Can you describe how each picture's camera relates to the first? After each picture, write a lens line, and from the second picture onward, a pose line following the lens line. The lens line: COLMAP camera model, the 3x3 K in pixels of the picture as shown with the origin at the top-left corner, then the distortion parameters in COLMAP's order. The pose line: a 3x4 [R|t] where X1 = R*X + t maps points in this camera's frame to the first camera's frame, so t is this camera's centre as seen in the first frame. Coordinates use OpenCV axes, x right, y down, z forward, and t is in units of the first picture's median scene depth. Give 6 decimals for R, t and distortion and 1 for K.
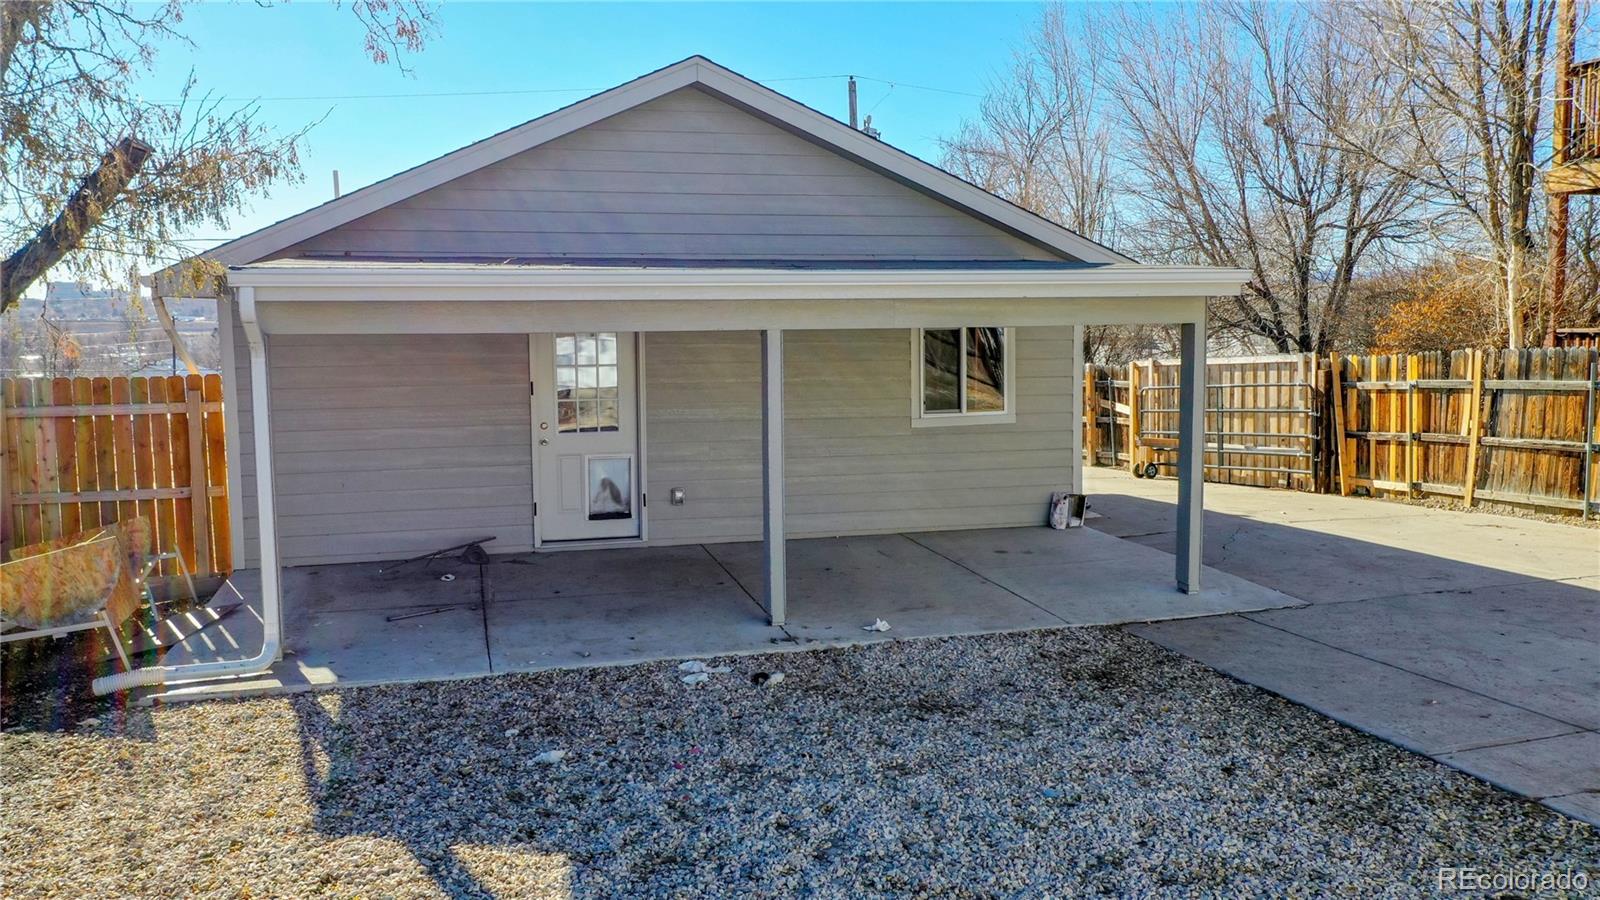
lens RADIAL K [[1261.1, 0, 808.7], [0, 1261.1, 446.1], [0, 0, 1]] dist [-0.002600, 0.004090]
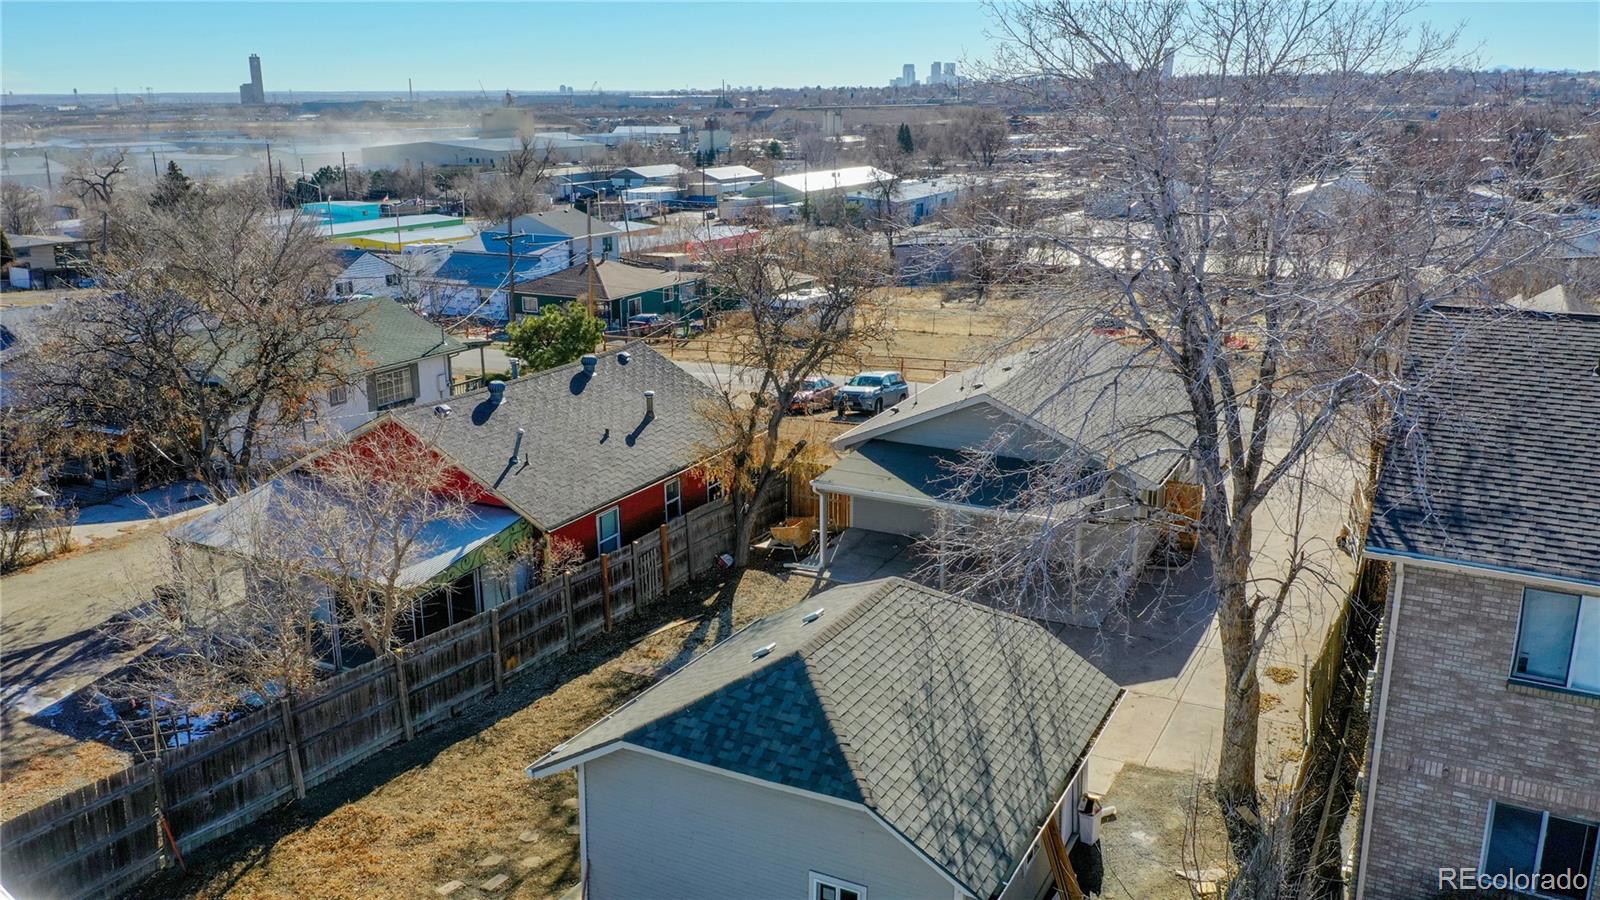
lens RADIAL K [[1261.1, 0, 795.0], [0, 1261.1, 446.3], [0, 0, 1]] dist [-0.002600, 0.004090]
pose [[0.723875, 0.188765, -0.663606, 1.576127], [-0.071695, 0.977217, 0.199766, -0.750896], [0.686196, -0.097029, 0.720917, -1.441470]]
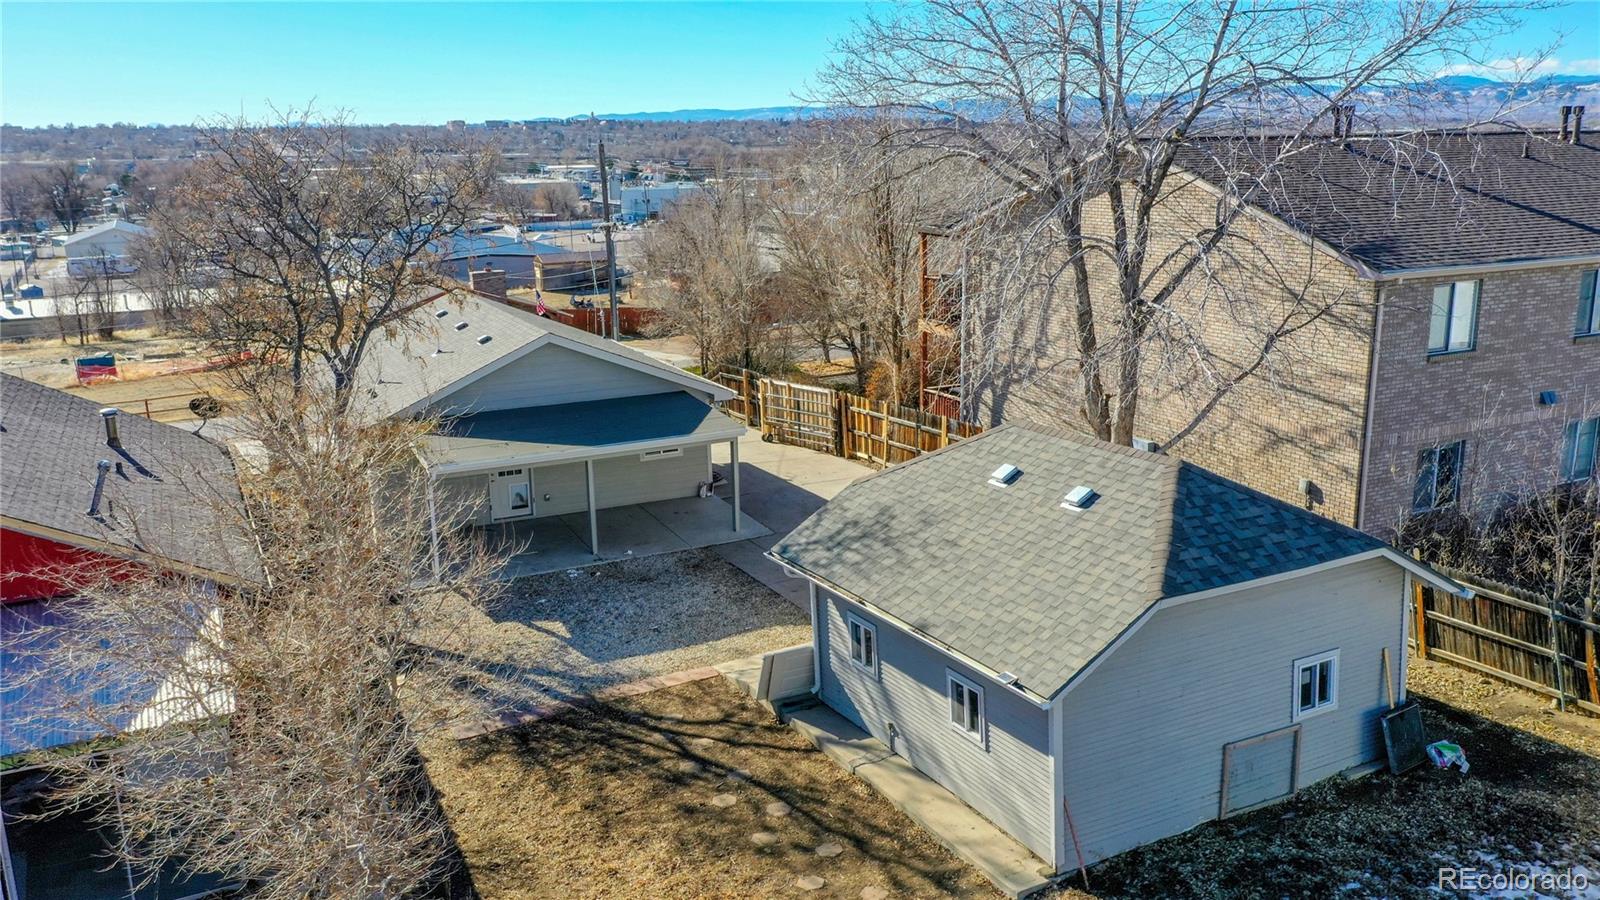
lens RADIAL K [[1261.1, 0, 803.8], [0, 1261.1, 454.9], [0, 0, 1]] dist [-0.002600, 0.004090]
pose [[0.982053, -0.052147, 0.181250, -0.056892], [0.026208, 0.989424, 0.142664, -0.421630], [-0.186773, -0.135353, 0.973034, -1.652534]]
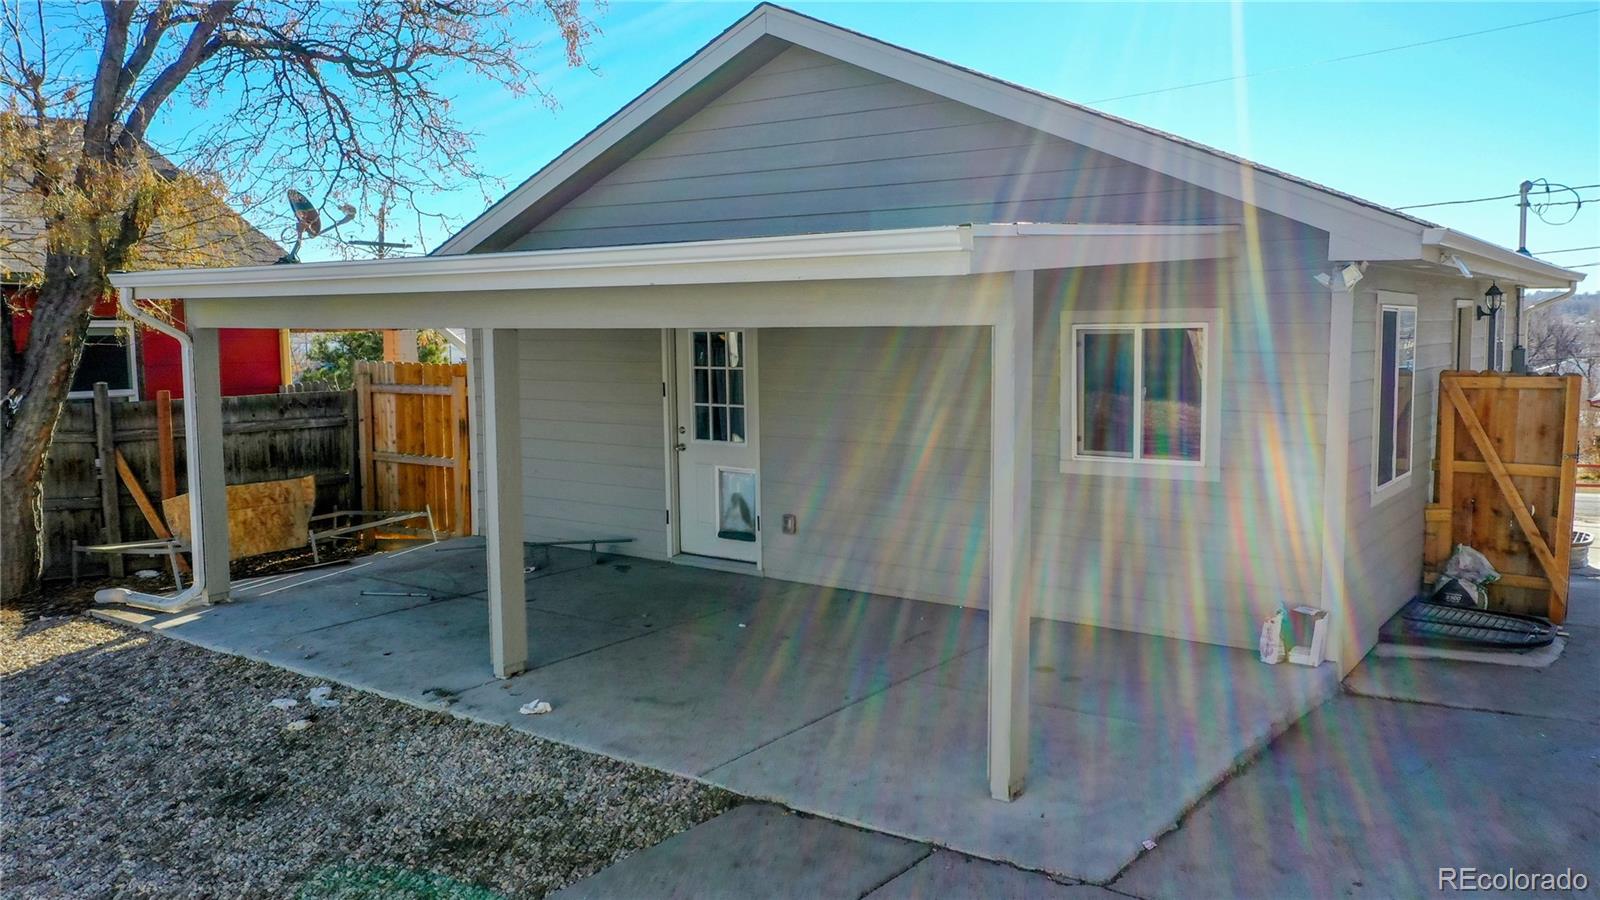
lens RADIAL K [[1261.1, 0, 802.2], [0, 1261.1, 445.2], [0, 0, 1]] dist [-0.002600, 0.004090]
pose [[0.622977, 0.081110, -0.778024, 0.611863], [-0.081943, 0.995904, 0.038212, -0.051038], [0.777937, 0.039948, 0.627071, 0.509706]]
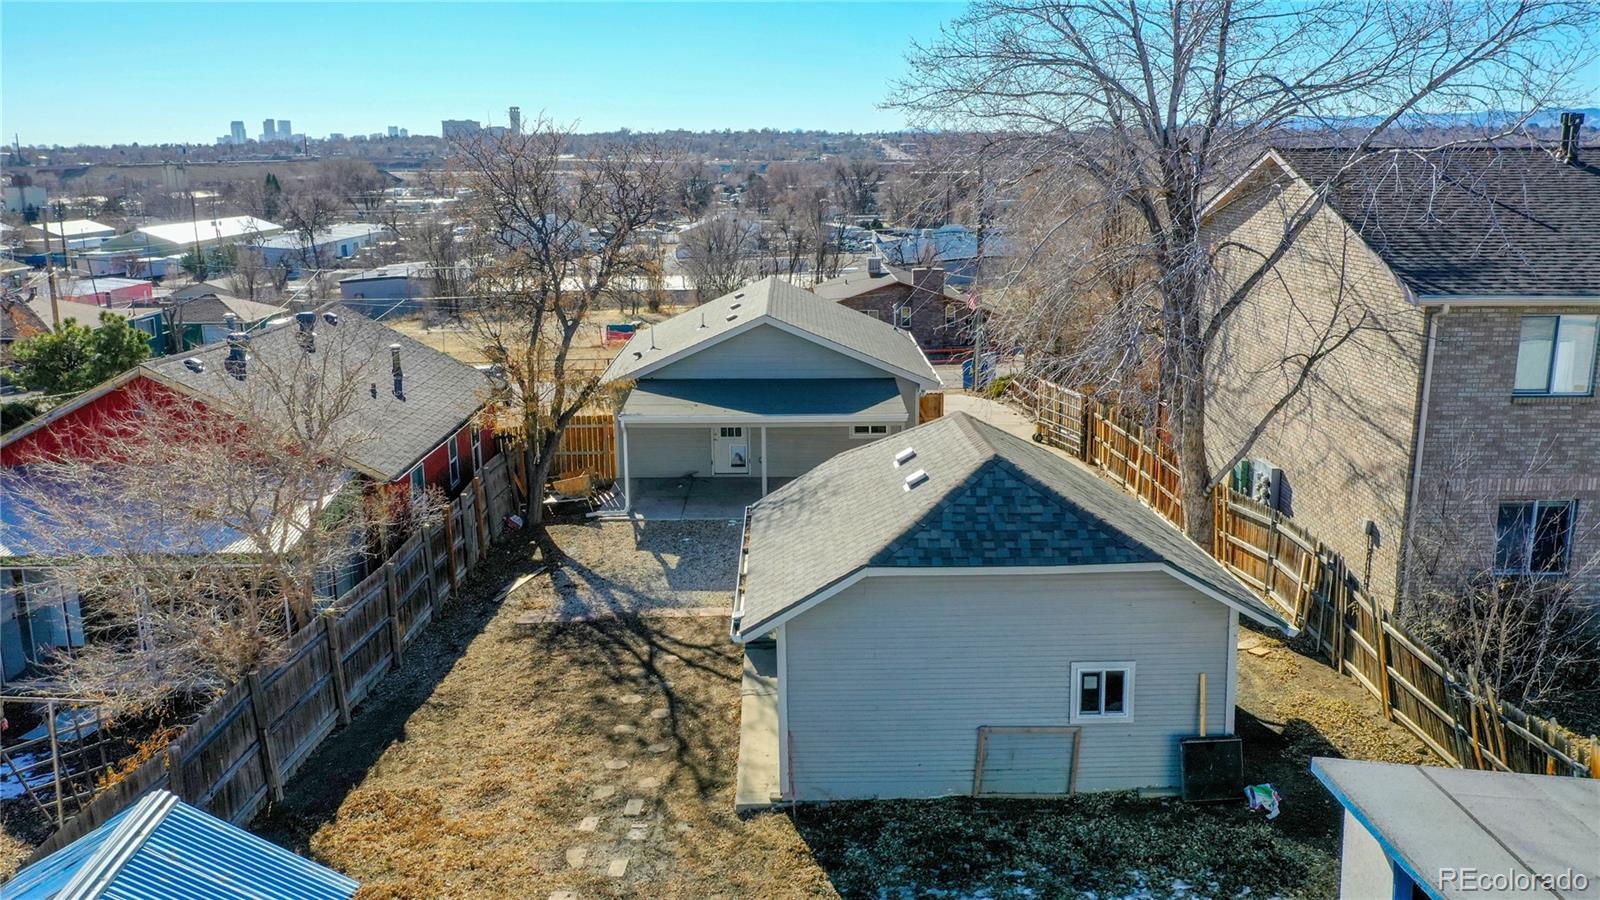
lens RADIAL K [[1261.1, 0, 801.0], [0, 1261.1, 451.8], [0, 0, 1]] dist [-0.002600, 0.004090]
pose [[0.964139, 0.064527, -0.257432, 0.772377], [-0.029851, 0.990204, 0.136404, -0.400429], [0.263712, -0.123827, 0.956621, -1.830586]]
